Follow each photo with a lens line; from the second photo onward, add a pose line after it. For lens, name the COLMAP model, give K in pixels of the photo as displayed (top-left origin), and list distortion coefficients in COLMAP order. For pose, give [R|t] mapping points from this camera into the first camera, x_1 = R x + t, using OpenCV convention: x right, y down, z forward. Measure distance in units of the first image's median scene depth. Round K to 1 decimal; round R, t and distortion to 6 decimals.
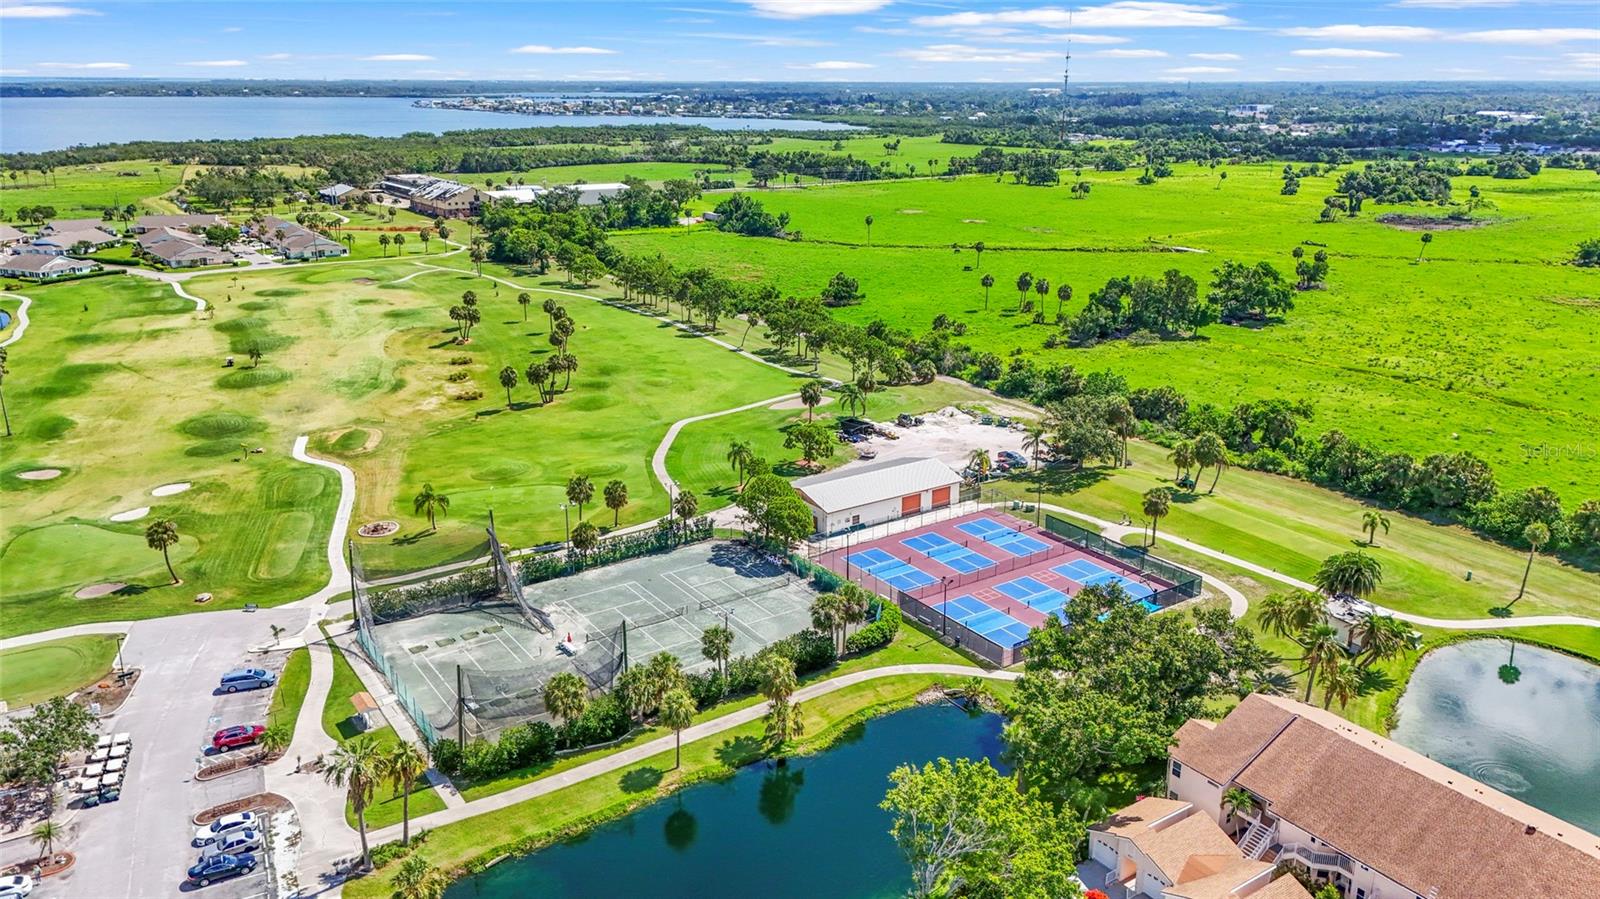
lens RADIAL K [[1181.8, 0, 796.5], [0, 1181.8, 447.8], [0, 0, 1]] dist [0.015885, 0.003227]
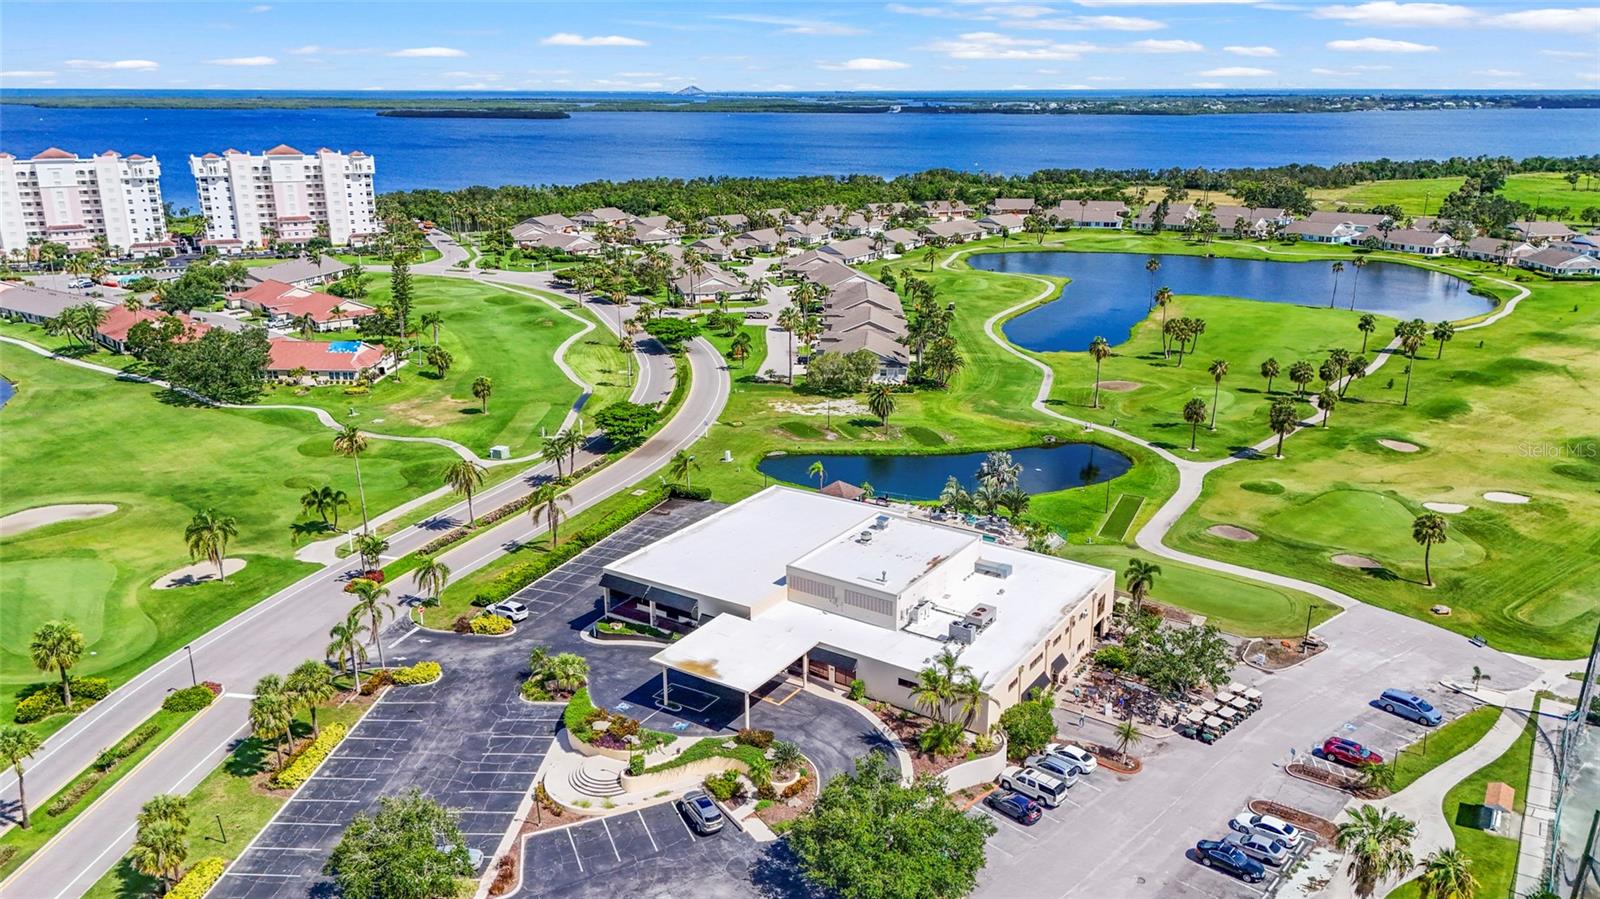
lens RADIAL K [[1181.8, 0, 804.7], [0, 1181.8, 459.4], [0, 0, 1]] dist [0.015885, 0.003227]
pose [[0.367283, 0.272996, -0.889144, 0.095312], [-0.278113, 0.944454, 0.175097, -0.002917], [0.887556, 0.182972, 0.422806, 0.218065]]
